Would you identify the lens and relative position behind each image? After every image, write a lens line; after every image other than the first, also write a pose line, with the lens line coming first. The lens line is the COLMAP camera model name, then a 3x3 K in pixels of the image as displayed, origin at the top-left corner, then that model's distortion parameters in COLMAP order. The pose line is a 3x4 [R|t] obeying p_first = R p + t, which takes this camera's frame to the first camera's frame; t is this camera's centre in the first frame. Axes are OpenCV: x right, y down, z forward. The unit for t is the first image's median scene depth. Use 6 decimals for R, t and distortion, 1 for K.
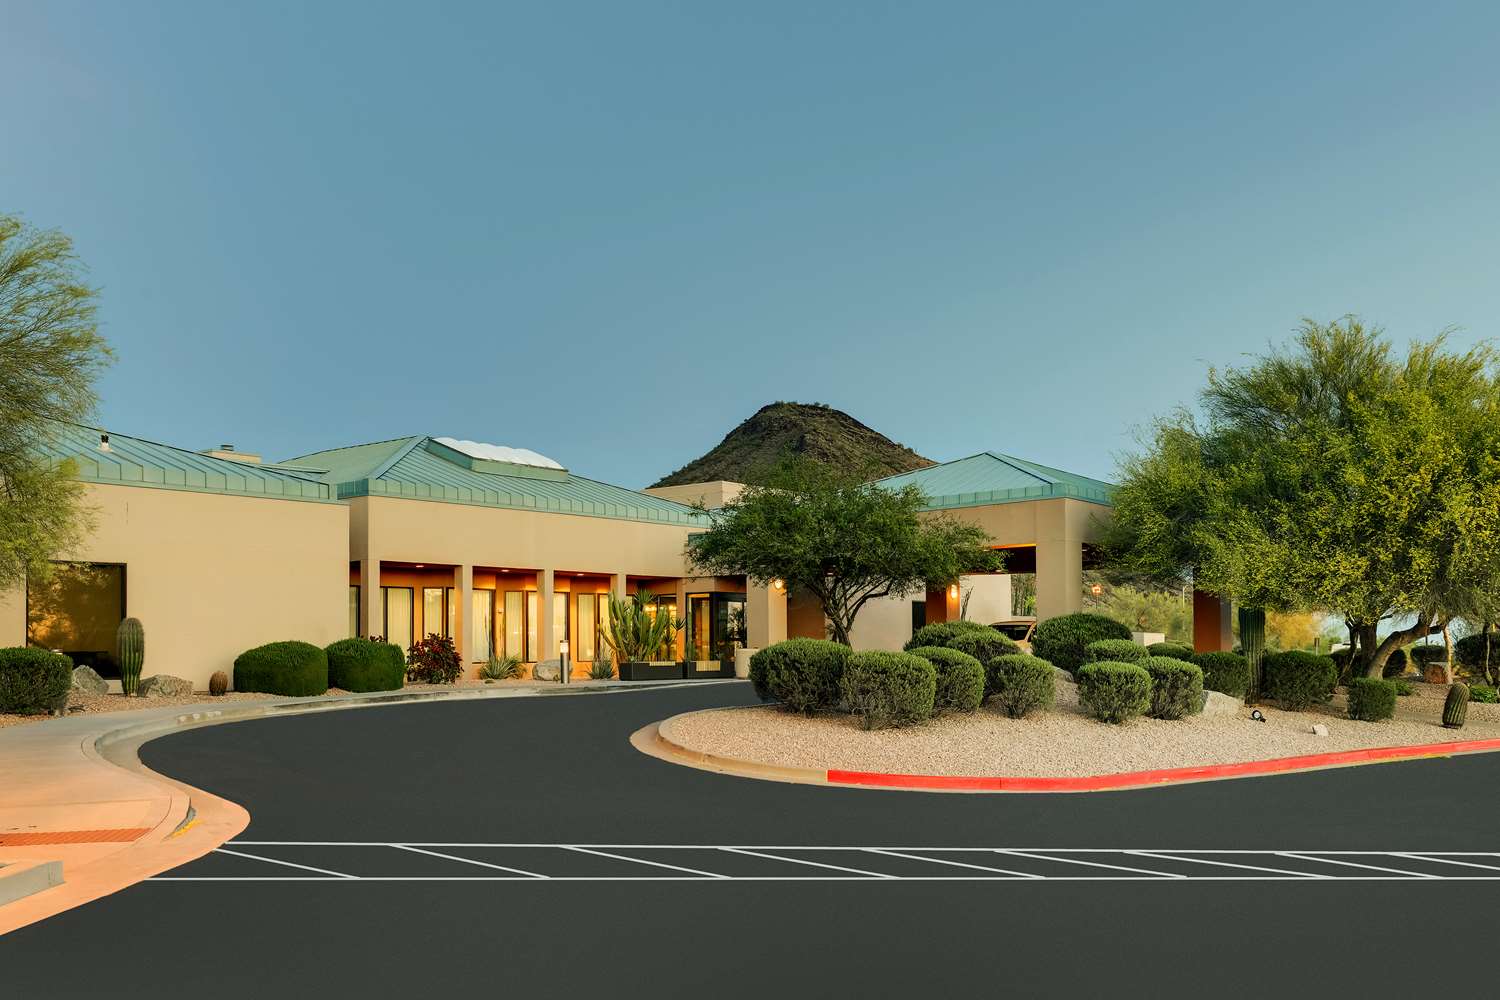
lens RADIAL K [[1420.7, 0, 750.0], [0, 1420.7, 500.0], [0, 0, 1]] dist [-0.001114, -0.001401]
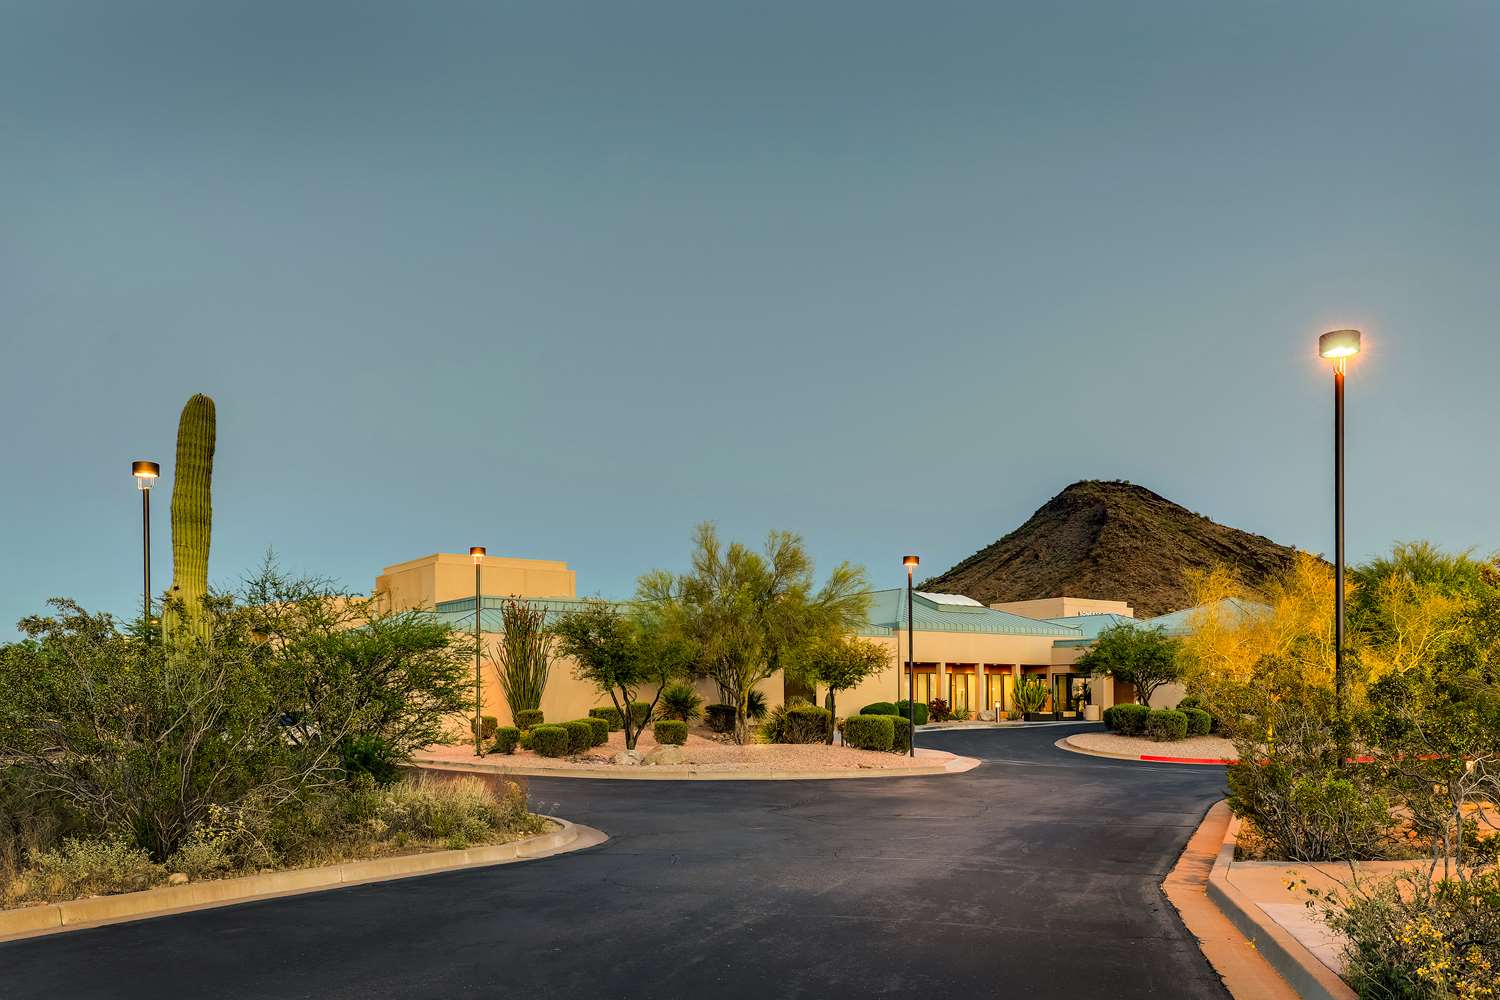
lens RADIAL K [[1193.9, 0, 746.1], [0, 1193.9, 683.7], [0, 0, 1]] dist [0.007091, 0.001832]
pose [[0.967841, -0.000230, -0.251562, -0.048558], [0.023643, 0.995656, 0.090053, -0.080516], [0.250448, -0.093105, 0.963643, -0.663549]]
